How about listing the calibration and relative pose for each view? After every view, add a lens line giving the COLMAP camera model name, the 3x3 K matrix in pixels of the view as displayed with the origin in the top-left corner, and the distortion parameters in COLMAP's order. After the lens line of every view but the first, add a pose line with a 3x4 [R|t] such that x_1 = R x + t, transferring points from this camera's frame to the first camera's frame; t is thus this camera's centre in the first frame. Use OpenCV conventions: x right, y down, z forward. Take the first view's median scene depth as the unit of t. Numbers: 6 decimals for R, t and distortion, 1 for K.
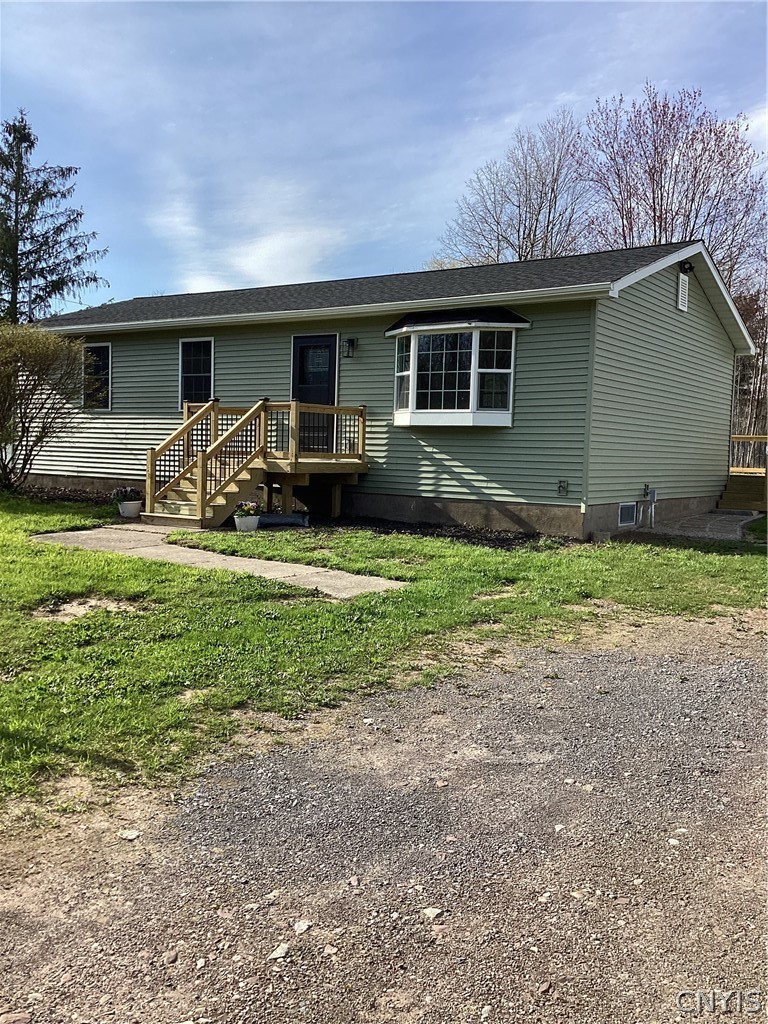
lens RADIAL K [[926.3, 0, 384.0], [0, 926.3, 512.0], [0, 0, 1]] dist [0.142951, -0.321855]
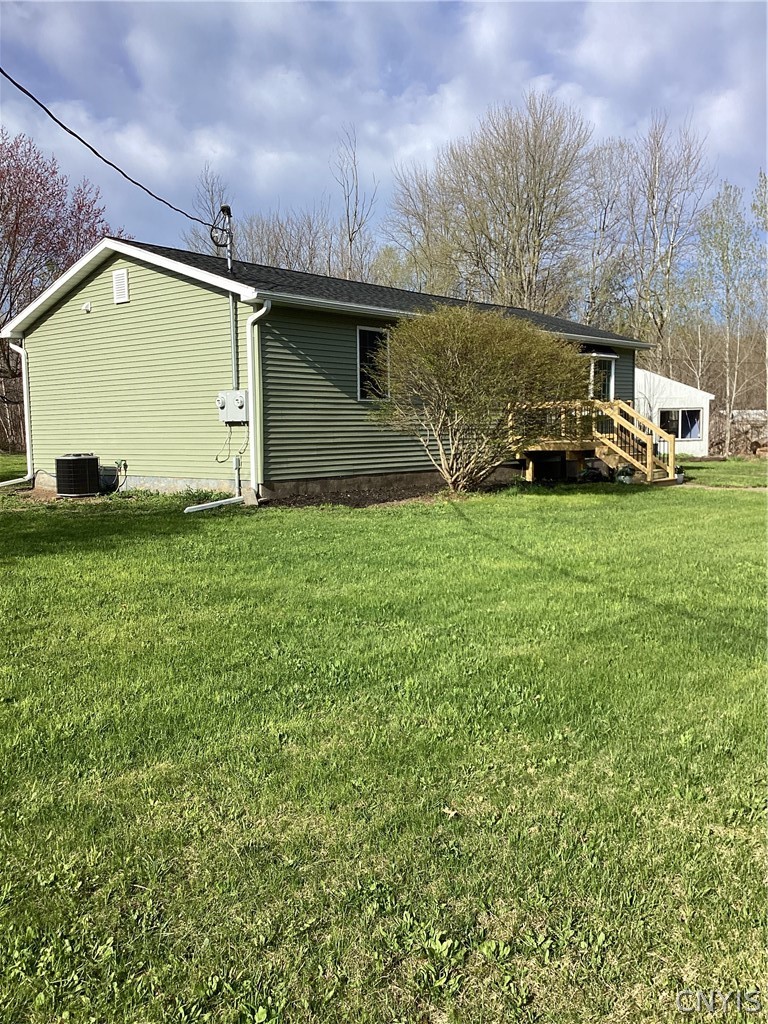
lens RADIAL K [[926.3, 0, 384.0], [0, 926.3, 512.0], [0, 0, 1]] dist [0.142951, -0.321855]
pose [[0.105354, -0.117235, 0.987500, -1.624252], [0.079504, 0.990841, 0.109149, -0.132916], [-0.991251, 0.067011, 0.113710, 1.192774]]
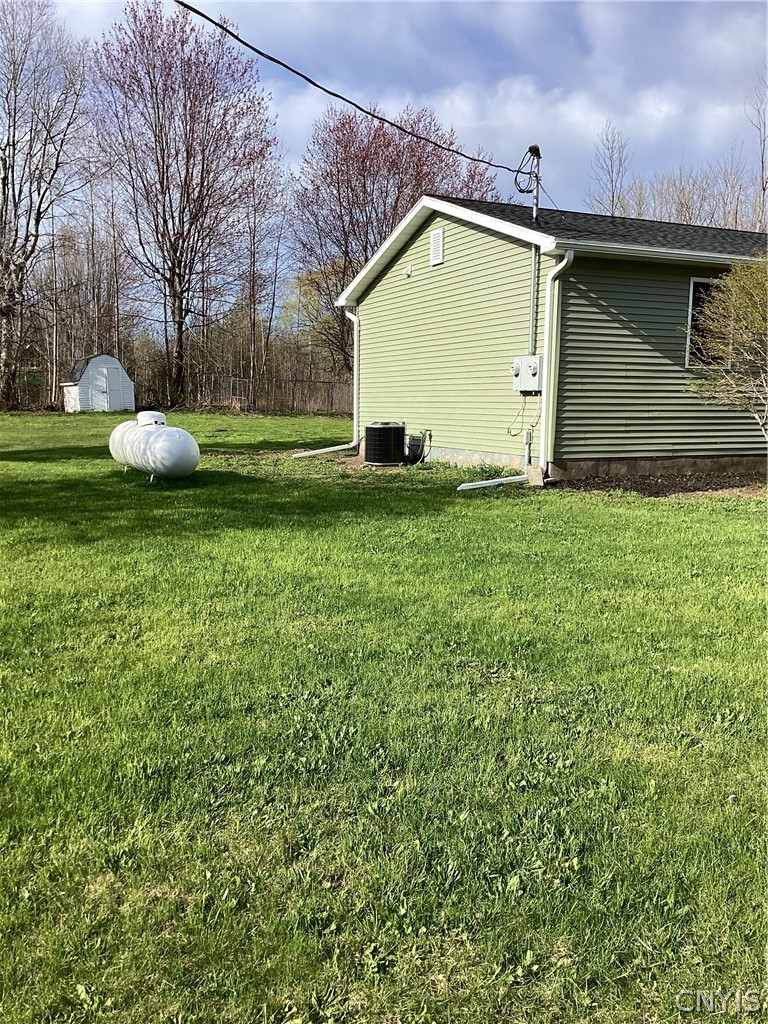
lens RADIAL K [[913.6, 0, 359.4], [0, 913.6, 551.8], [0, 0, 1]] dist [-0.000055, -0.022903]
pose [[0.541723, -0.162775, 0.824646, -1.469747], [0.063421, 0.986189, 0.152999, -0.124200], [-0.838161, -0.030583, 0.544564, 1.104546]]
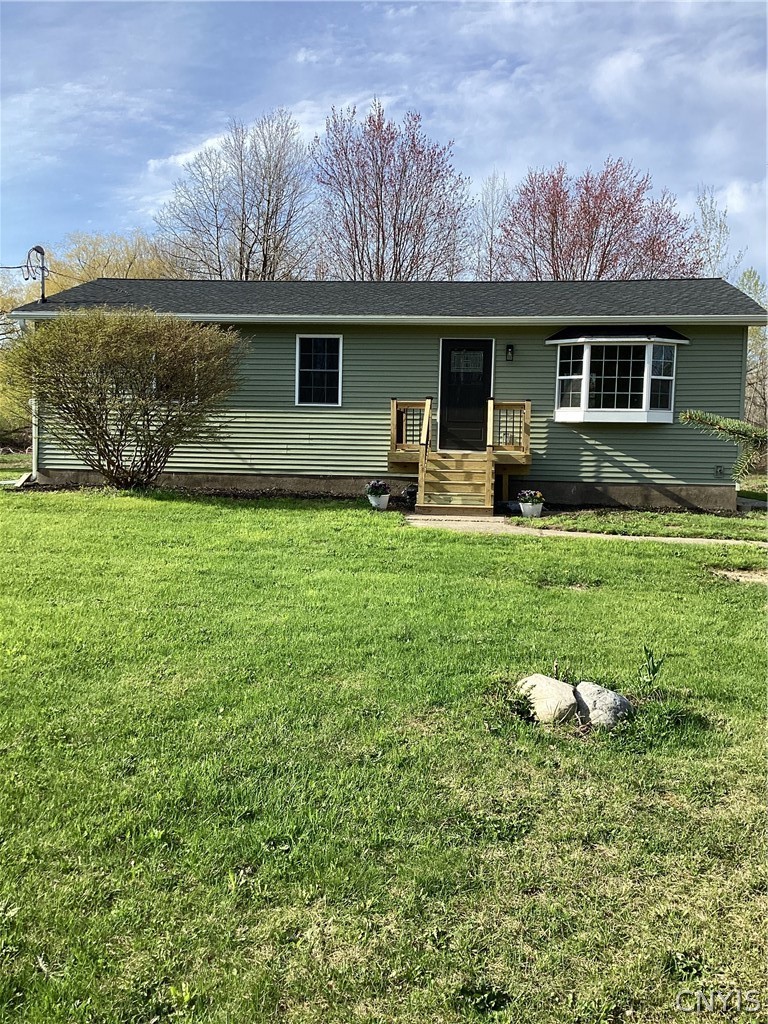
lens RADIAL K [[926.3, 0, 384.0], [0, 926.3, 512.0], [0, 0, 1]] dist [0.142951, -0.321855]
pose [[0.887203, -0.043919, 0.459285, -0.750574], [0.034999, 0.998997, 0.027920, -0.021066], [-0.460051, -0.008696, 0.887850, 0.066327]]
